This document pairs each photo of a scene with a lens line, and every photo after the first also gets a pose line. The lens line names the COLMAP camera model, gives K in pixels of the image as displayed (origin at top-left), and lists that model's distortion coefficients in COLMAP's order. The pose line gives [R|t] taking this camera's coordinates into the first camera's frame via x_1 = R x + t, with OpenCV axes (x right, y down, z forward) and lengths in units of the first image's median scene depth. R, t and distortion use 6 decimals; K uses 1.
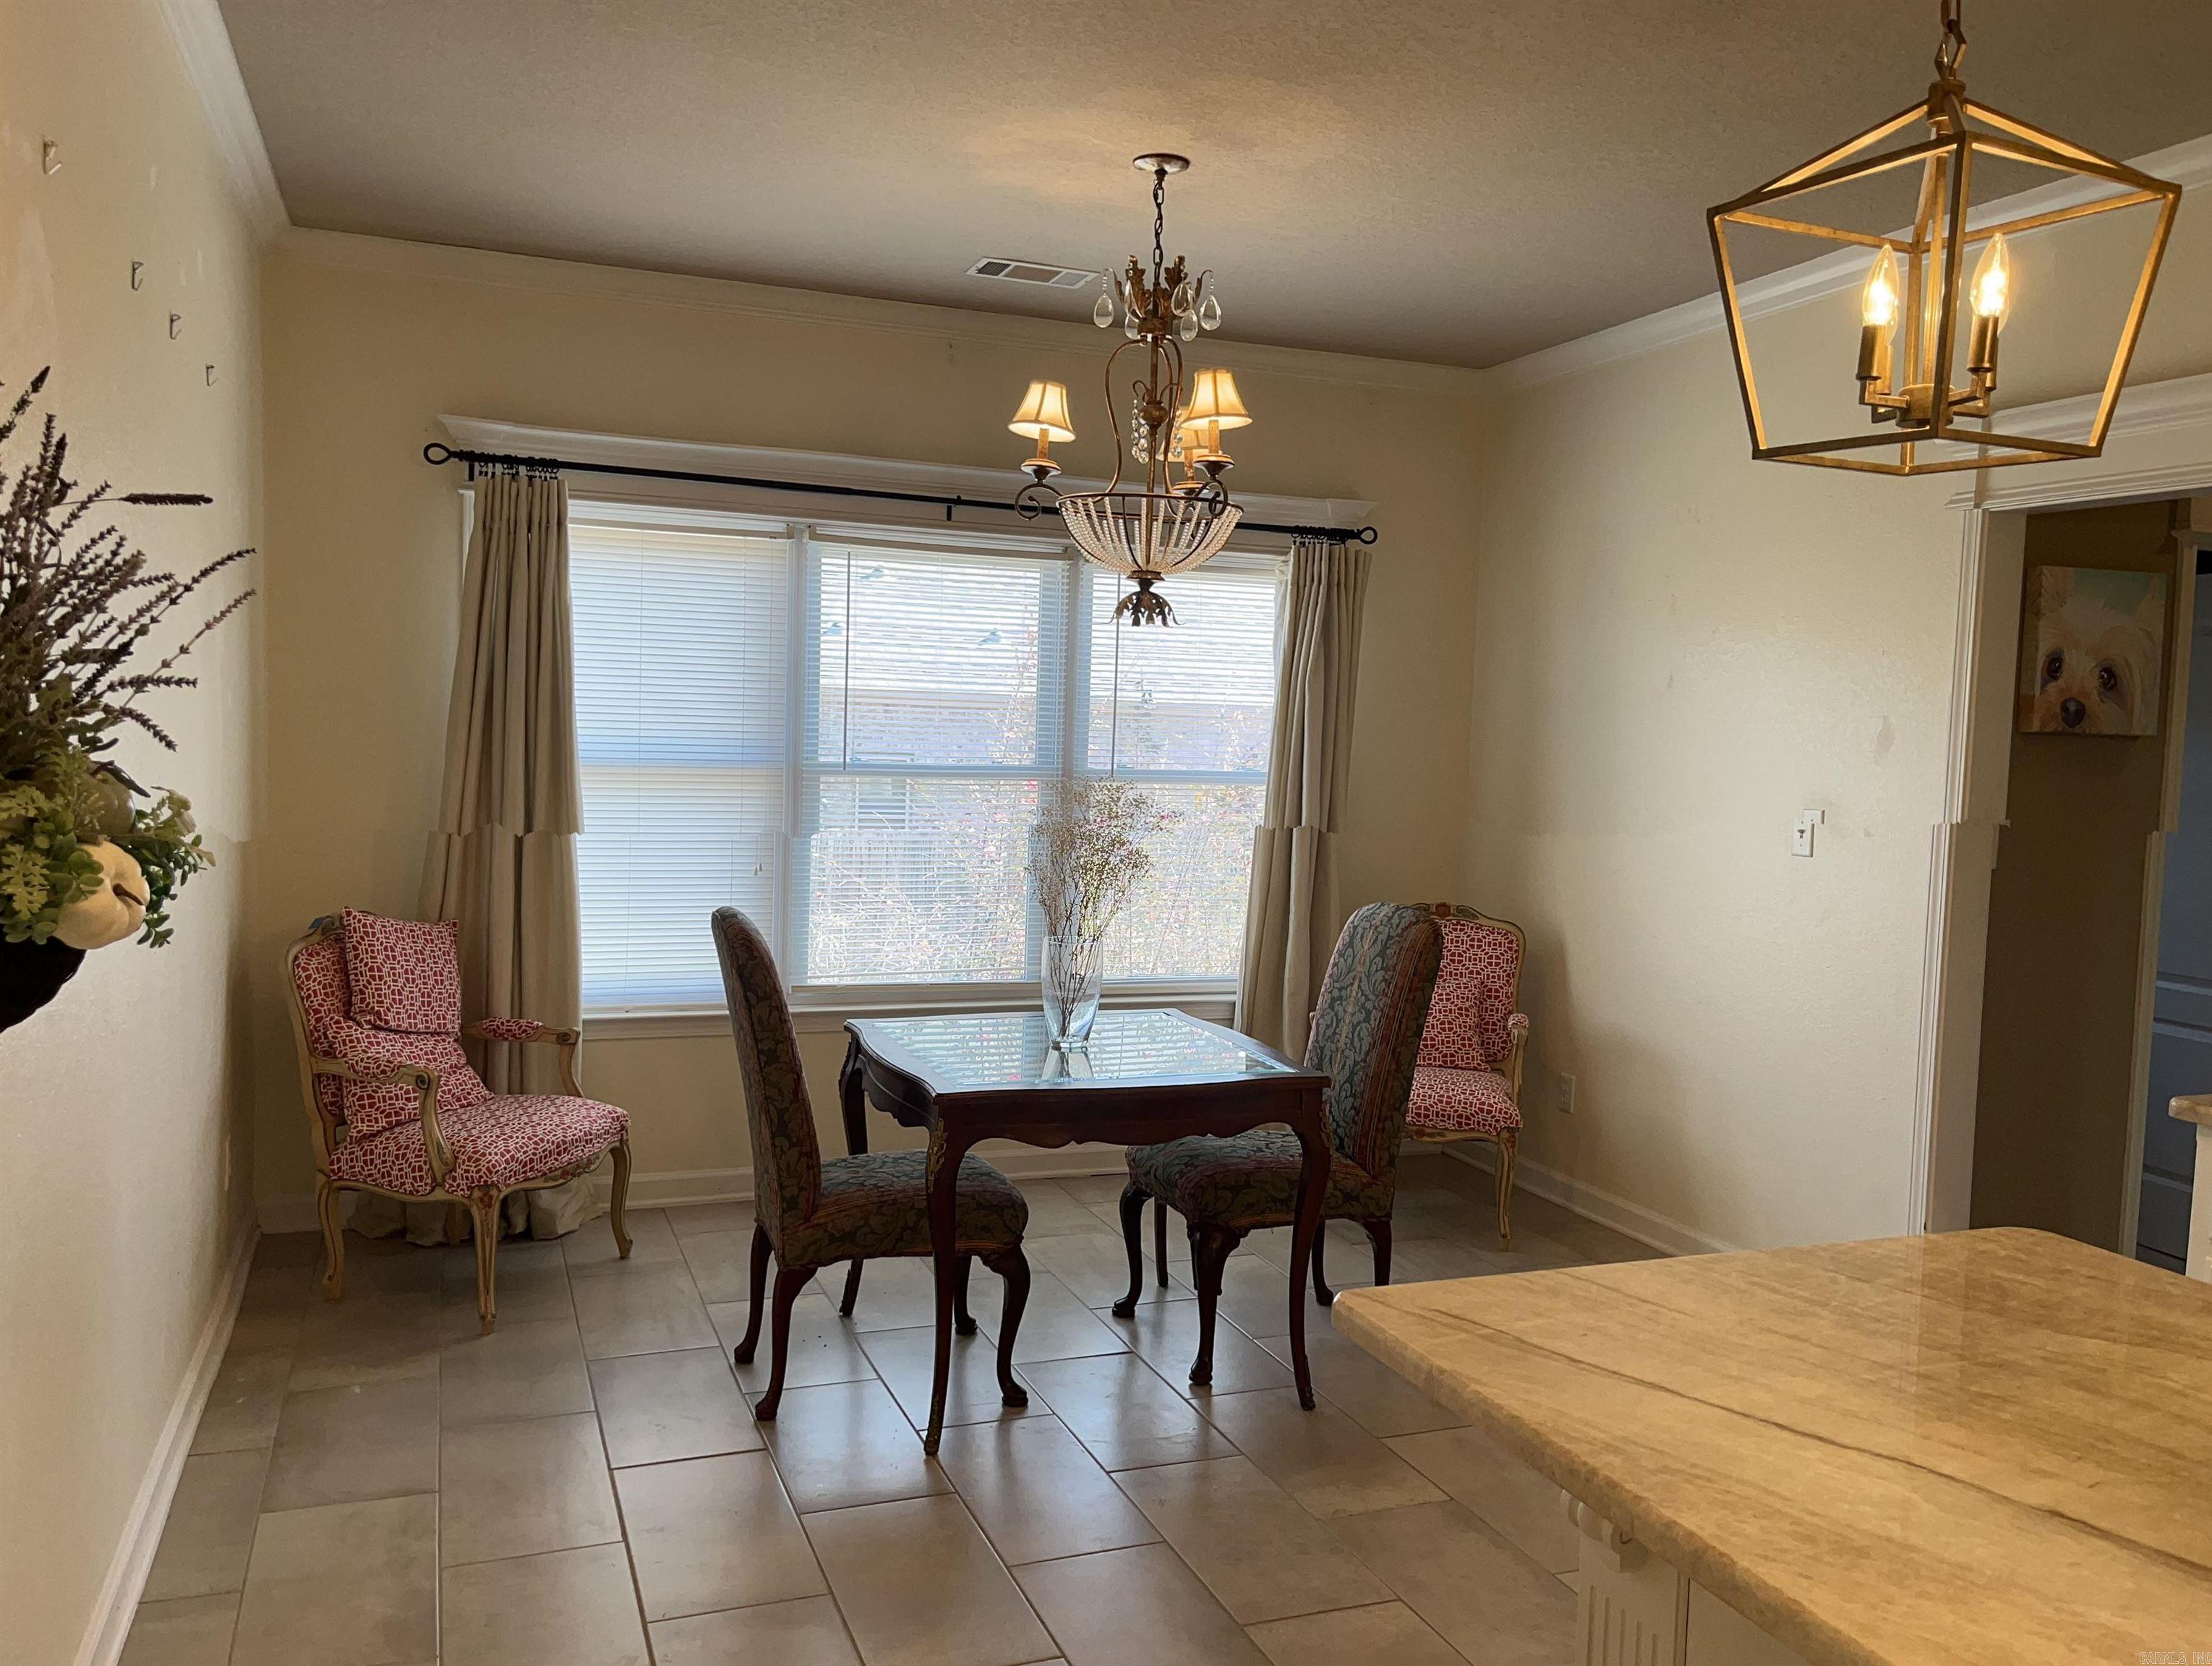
lens RADIAL K [[1734.2, 0, 1106.0], [0, 1734.2, 833.0], [0, 0, 1]] dist [0.048213, -0.053281]
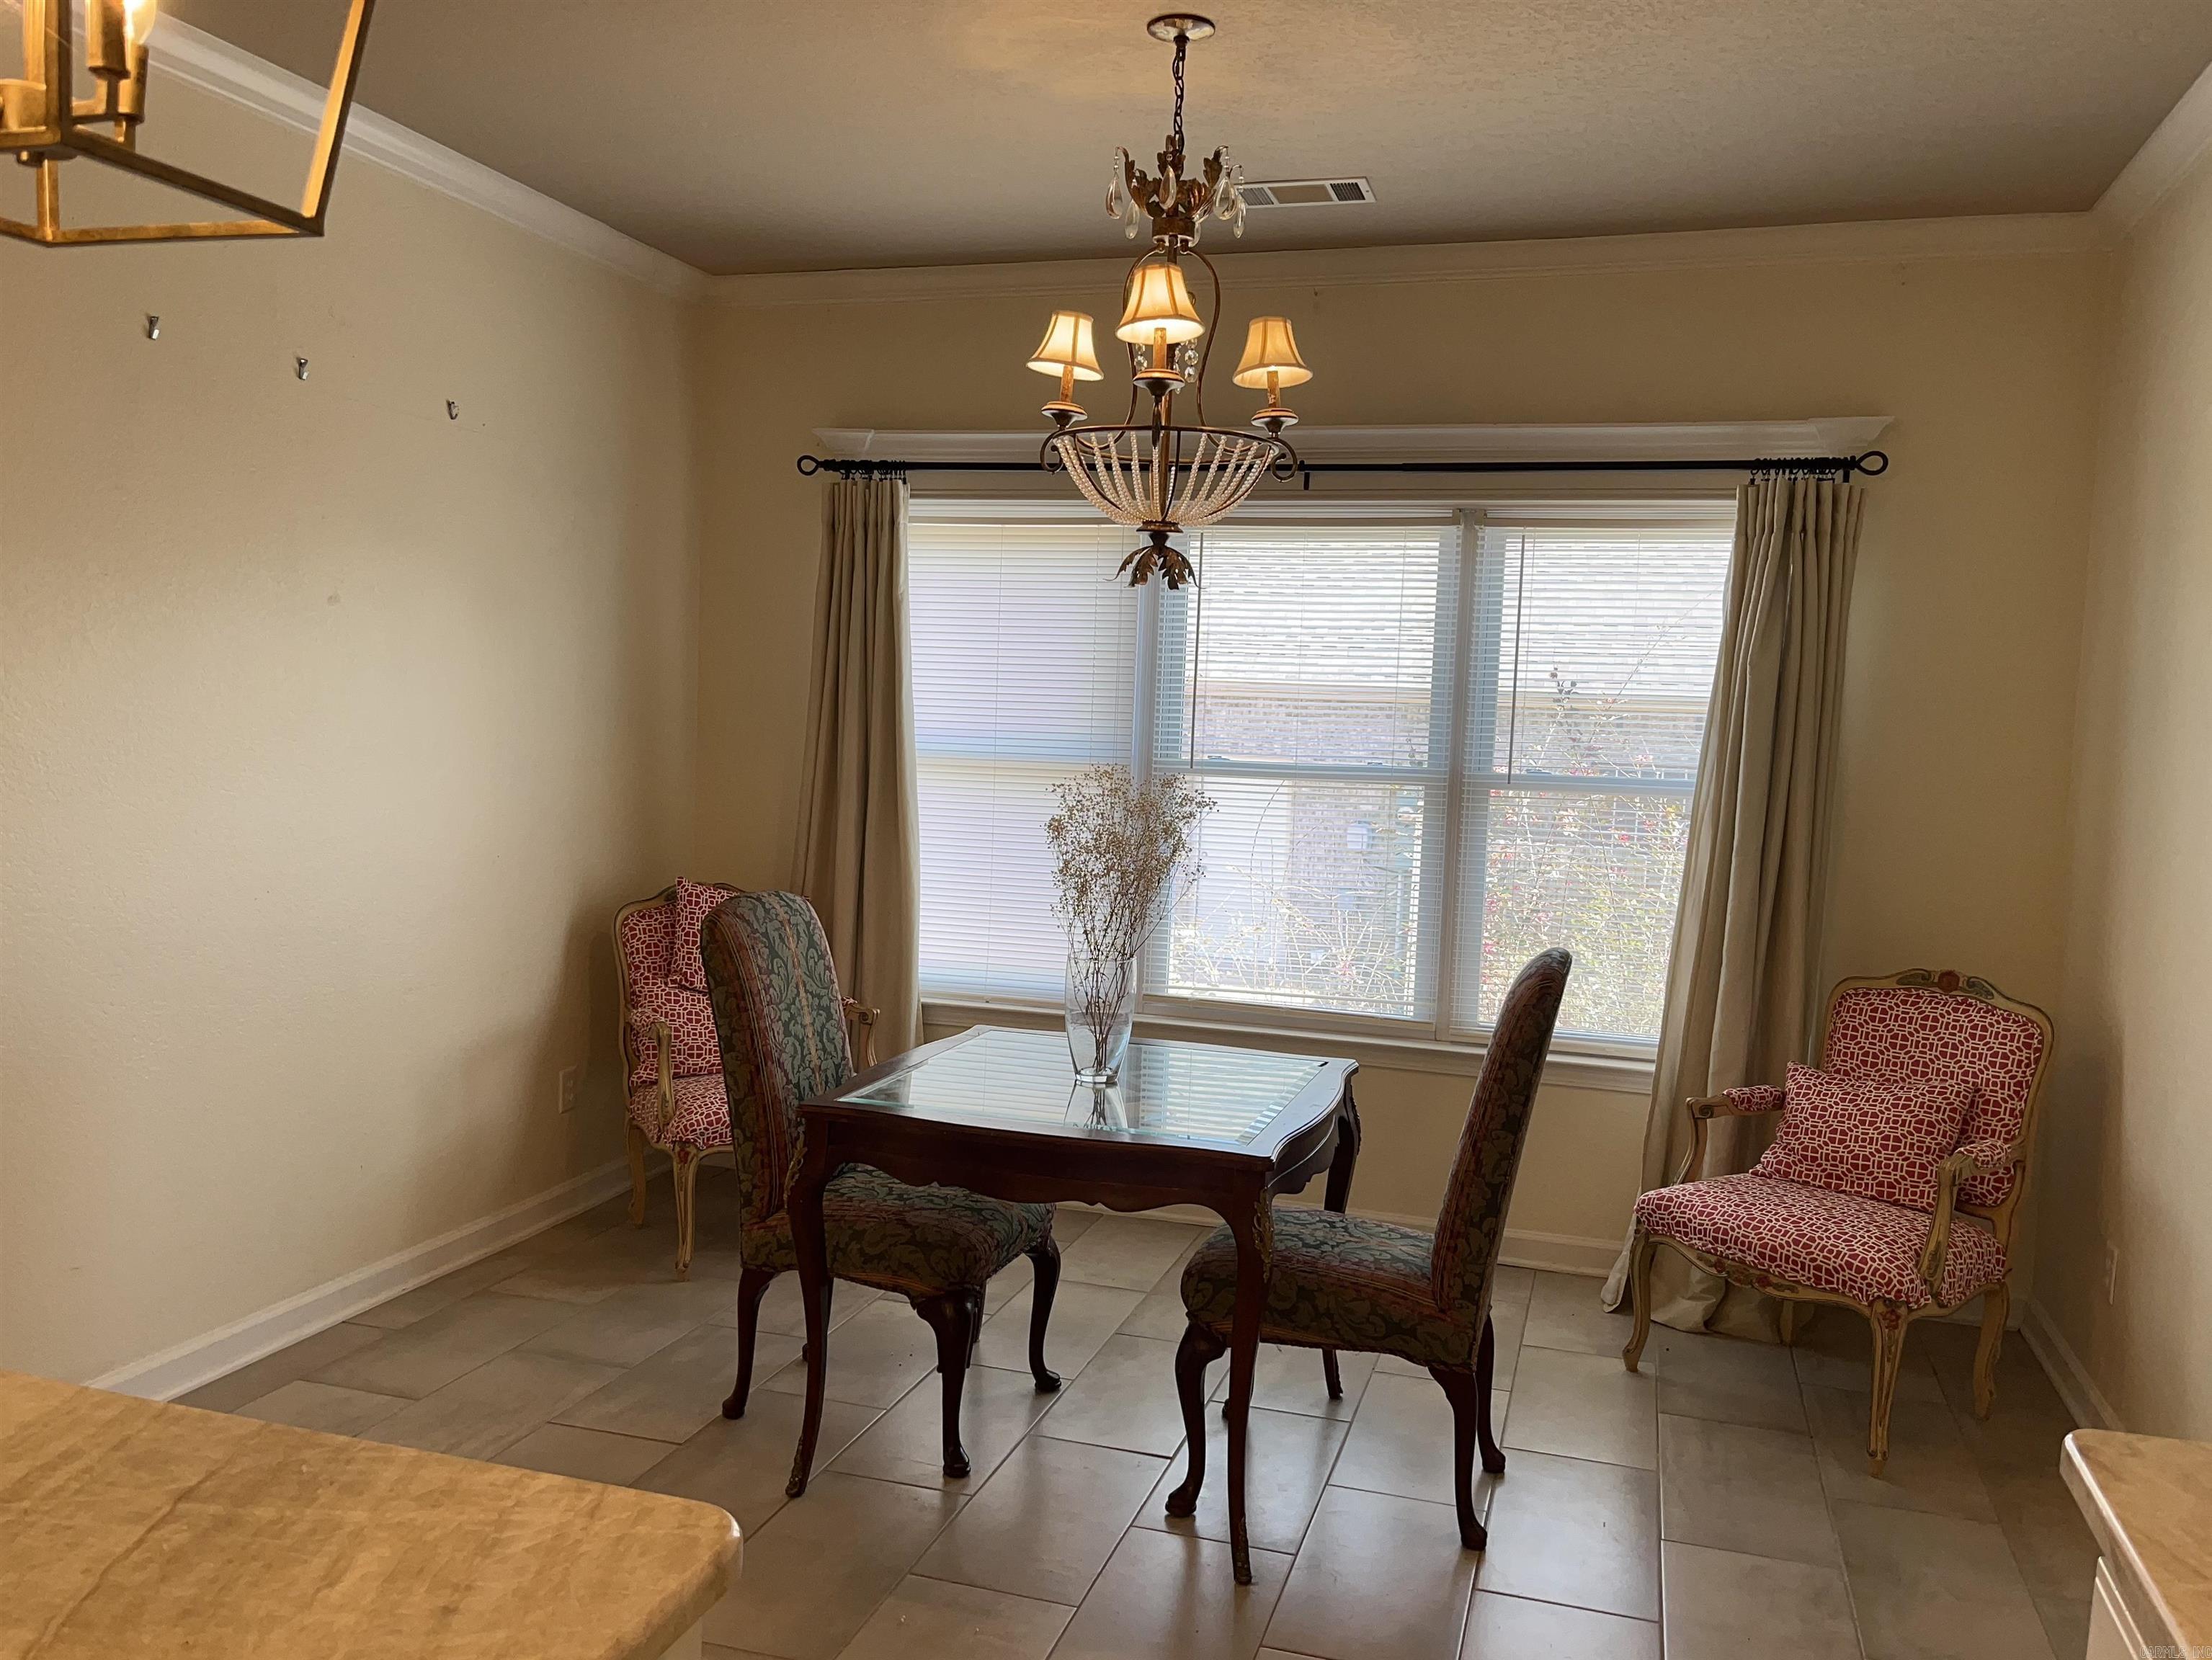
lens RADIAL K [[1719.1, 0, 1106.0], [0, 1719.1, 830.0], [0, 0, 1]] dist [0.073405, -0.118094]
pose [[0.788599, 0.039445, -0.613641, 0.484119], [-0.048787, 0.998808, 0.001507, -0.002636], [0.612969, 0.028750, 0.789584, 0.312830]]
